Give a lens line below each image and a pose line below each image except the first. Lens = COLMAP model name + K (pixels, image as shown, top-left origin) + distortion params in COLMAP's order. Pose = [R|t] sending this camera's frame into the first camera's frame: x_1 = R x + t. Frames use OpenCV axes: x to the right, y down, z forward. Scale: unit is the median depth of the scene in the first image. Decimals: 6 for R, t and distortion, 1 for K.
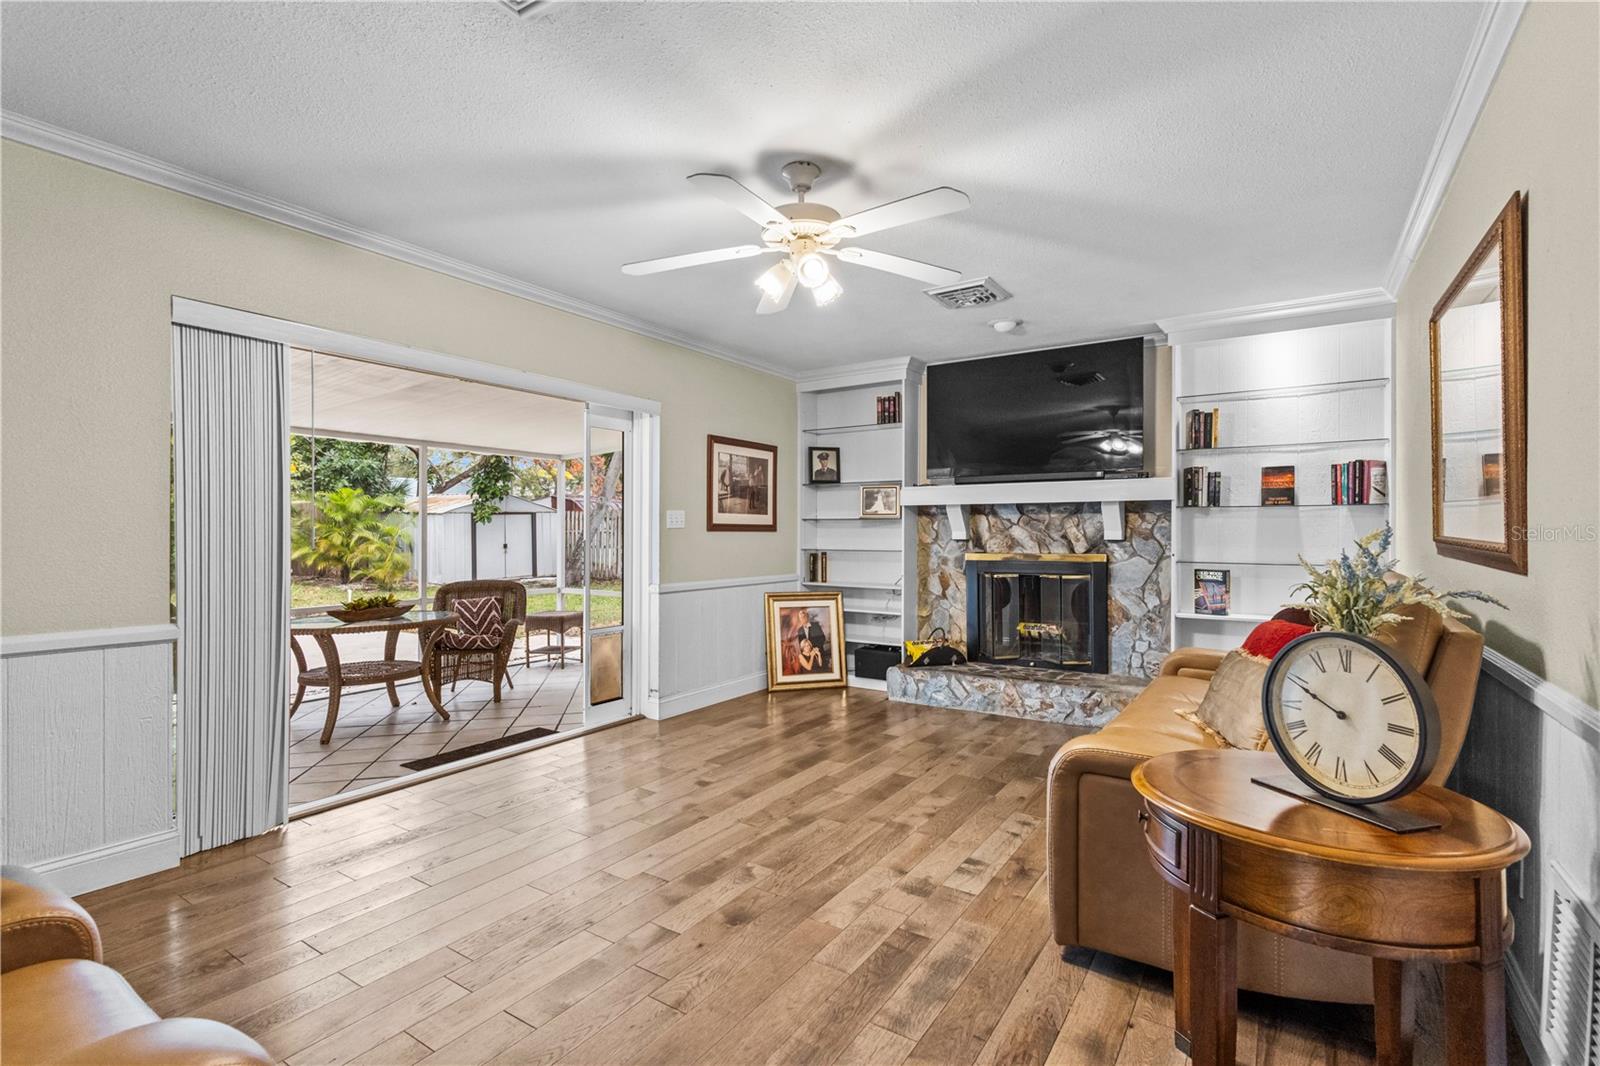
lens RADIAL K [[741.5, 0, 804.4], [0, 741.5, 537.9], [0, 0, 1]] dist [0.010717, 0.000599]
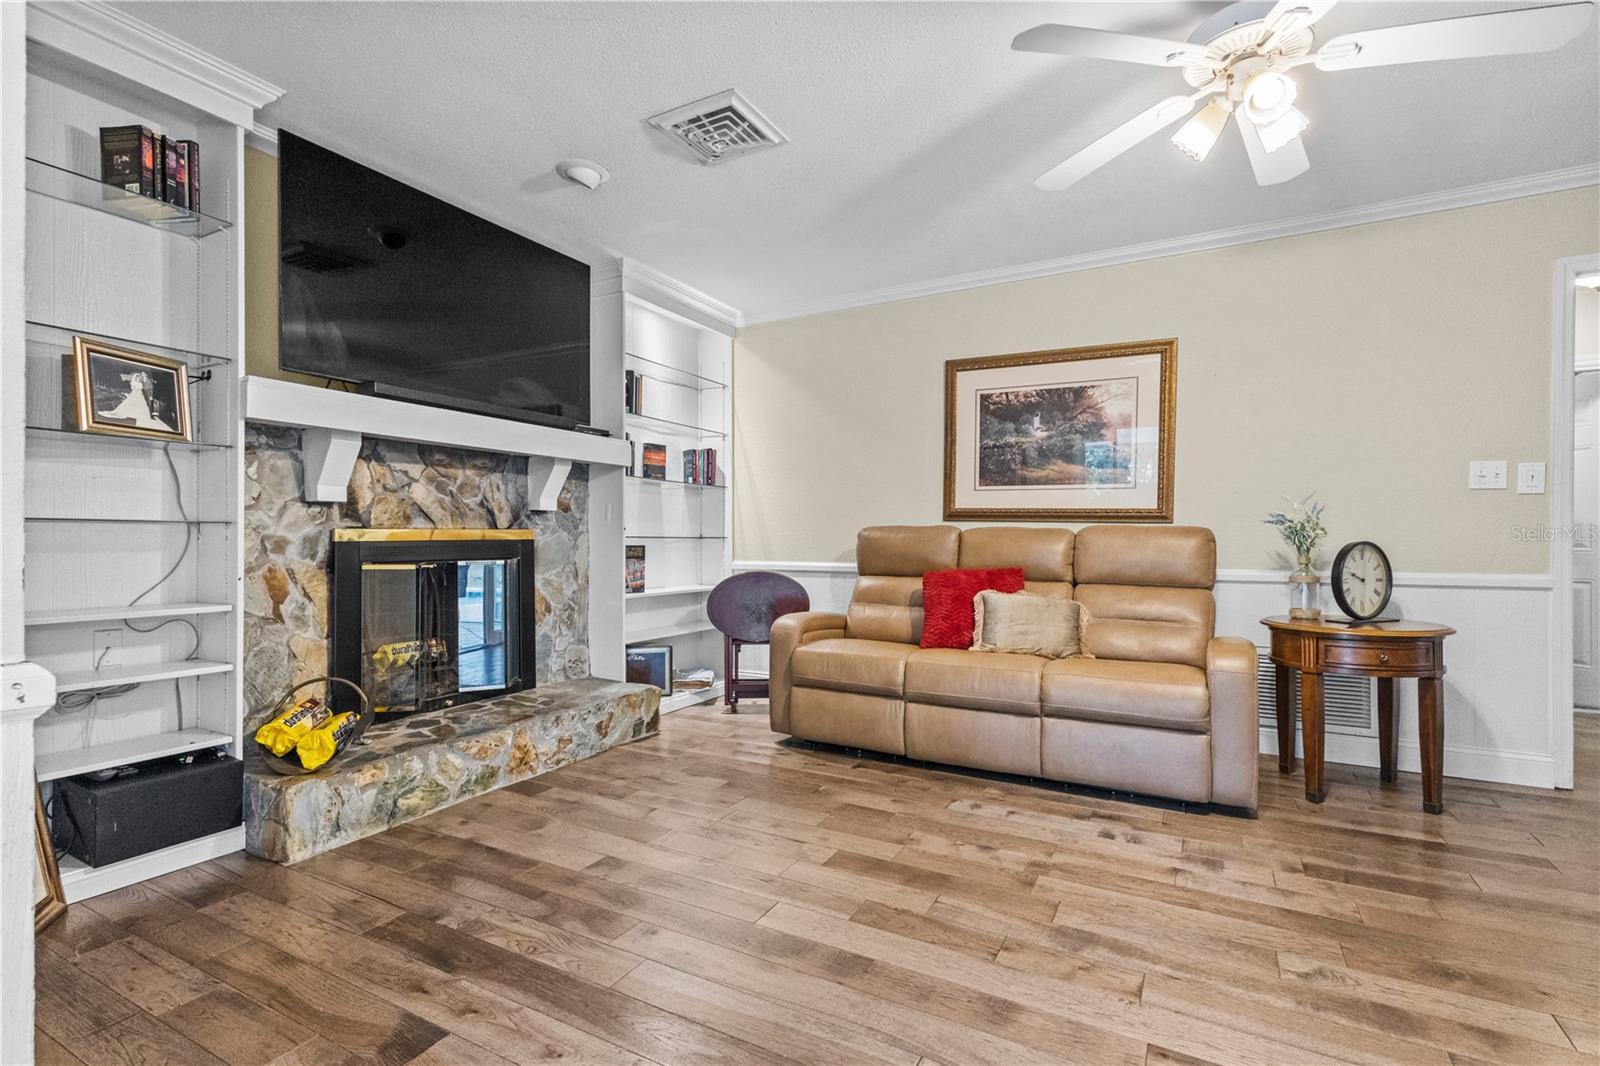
lens RADIAL K [[741.5, 0, 804.4], [0, 741.5, 537.9], [0, 0, 1]] dist [0.010717, 0.000599]
pose [[-0.075155, -0.001865, 0.997170, -0.384742], [0.003270, 0.999992, 0.002117, 0.031442], [-0.997166, 0.003420, -0.075149, 0.816454]]
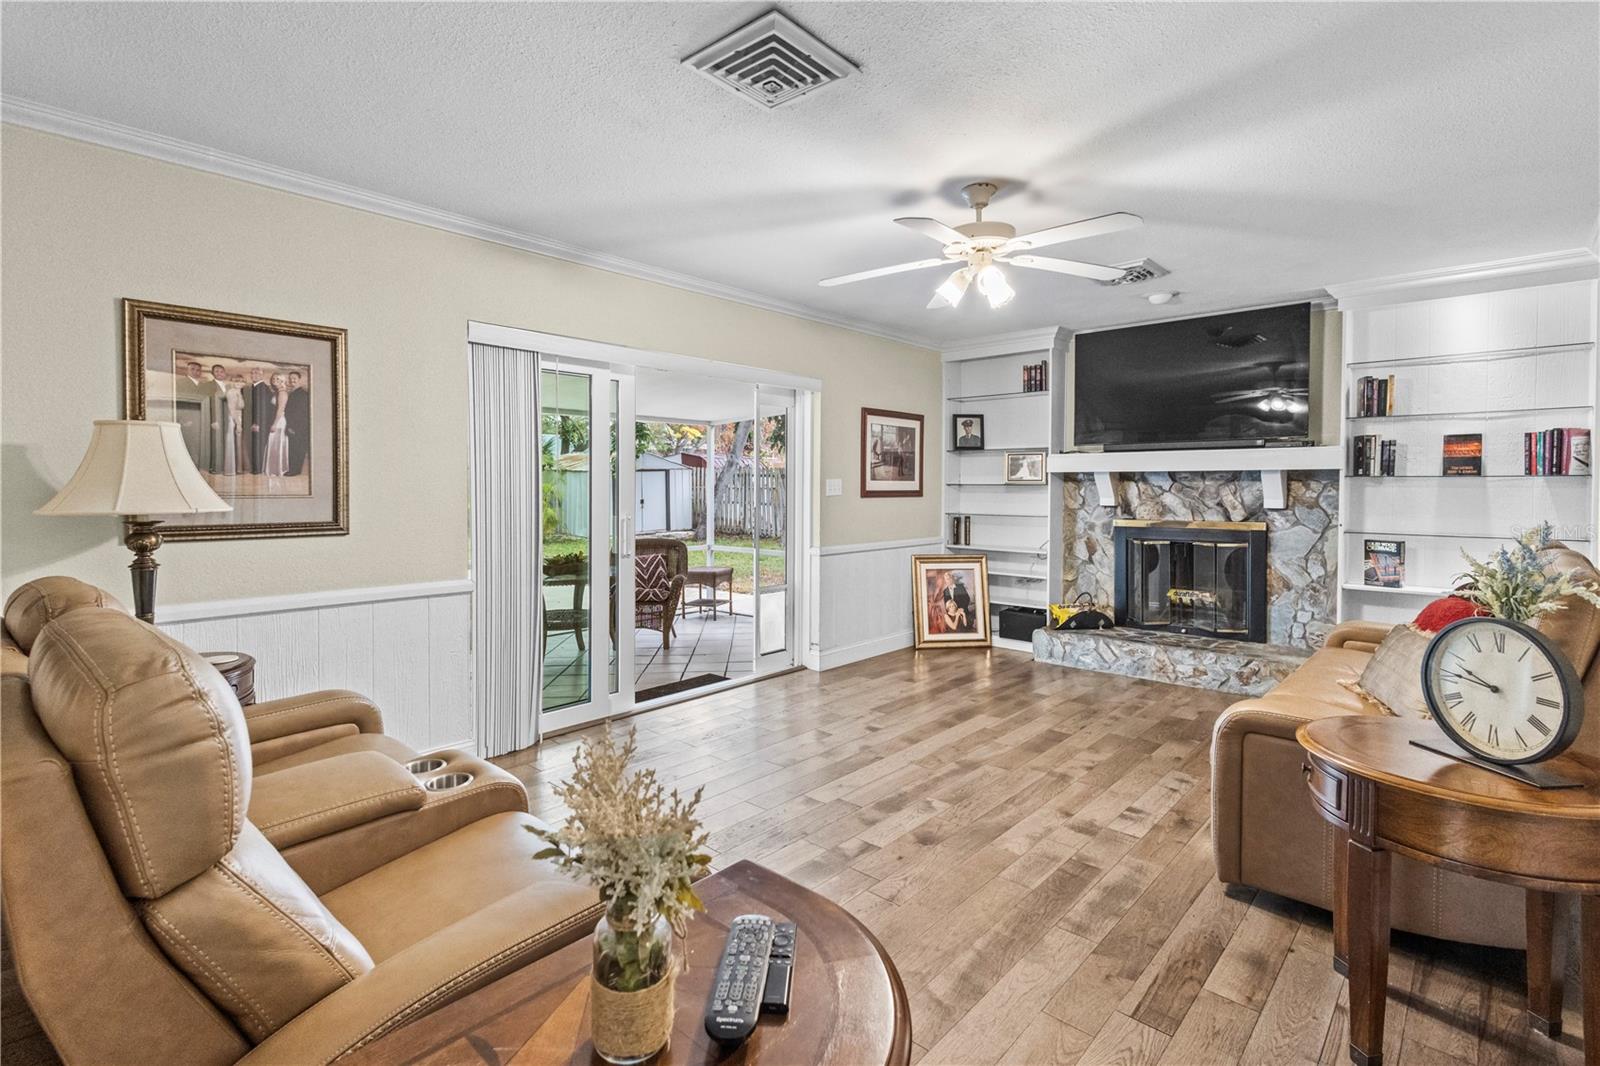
lens RADIAL K [[757.0, 0, 795.4], [0, 757.0, 504.0], [0, 0, 1]] dist [0.007905, -0.000849]
pose [[0.986665, 0.004497, -0.162701, -0.049507], [-0.001531, 0.999830, 0.018355, -0.021357], [0.162756, -0.017861, 0.986505, -0.103169]]
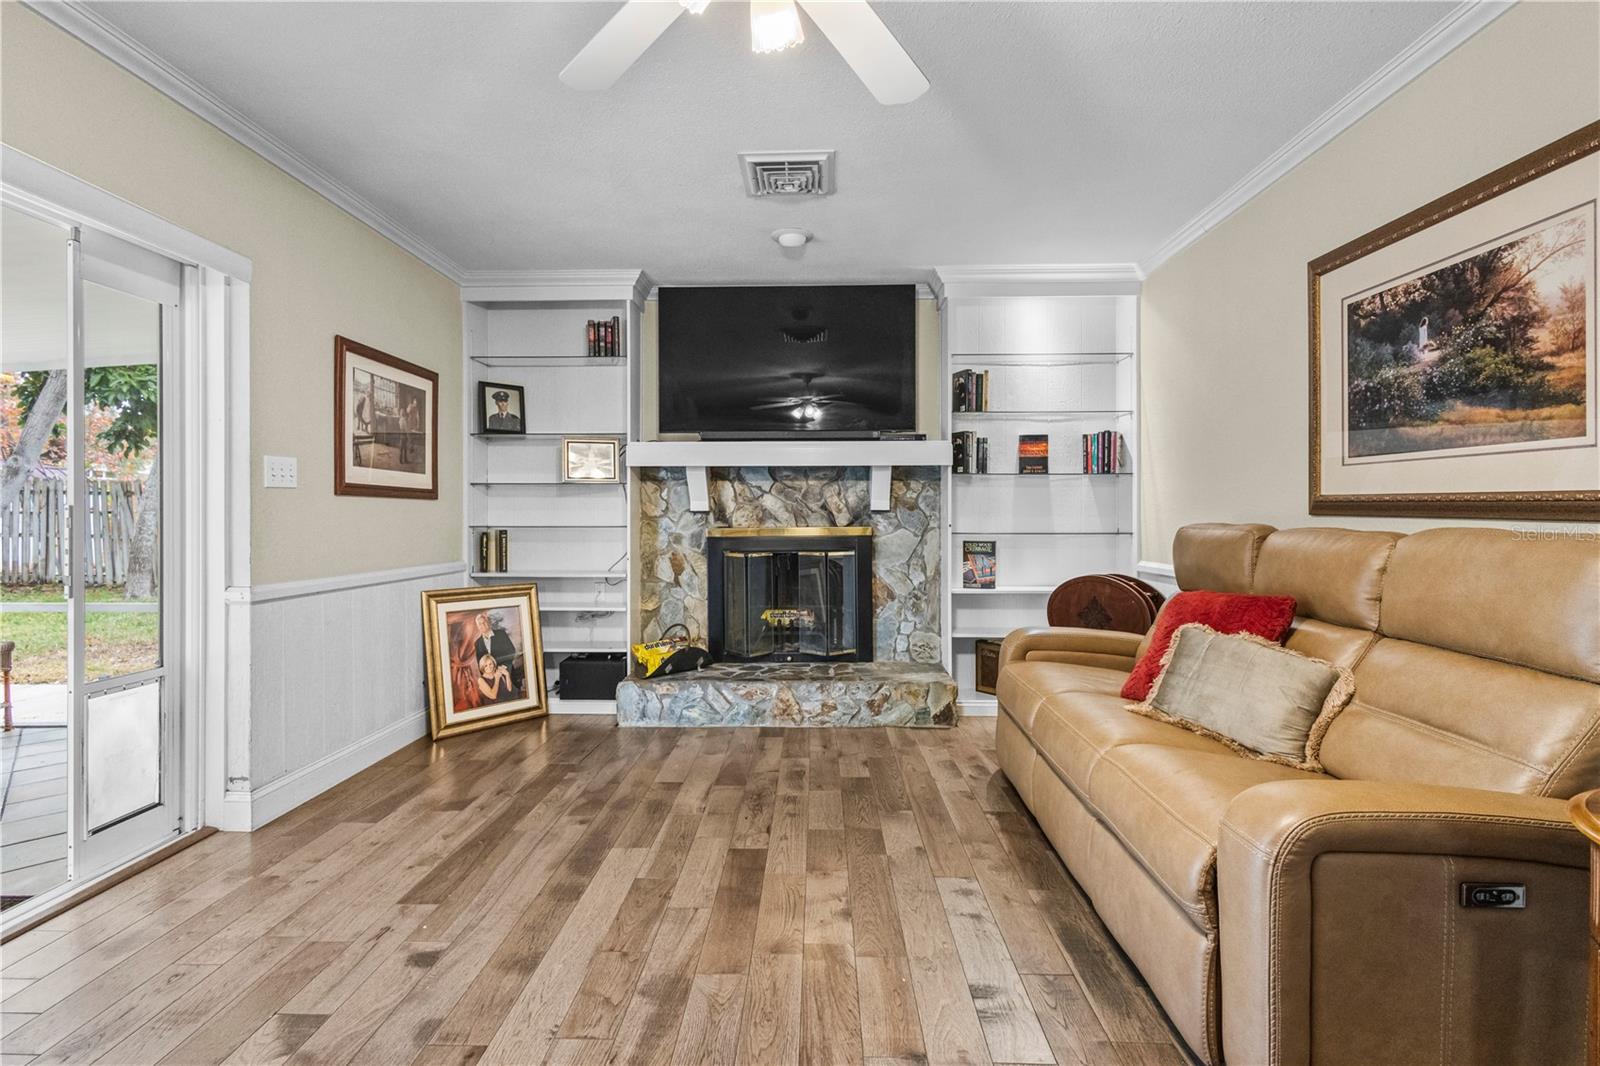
lens RADIAL K [[748.6, 0, 802.7], [0, 748.6, 520.8], [0, 0, 1]] dist [0.008656, 0.000158]
pose [[0.850249, -0.005055, 0.526356, -0.138379], [0.005879, 0.999983, 0.000106, 0.015259], [-0.526347, 0.003004, 0.850264, 0.296720]]
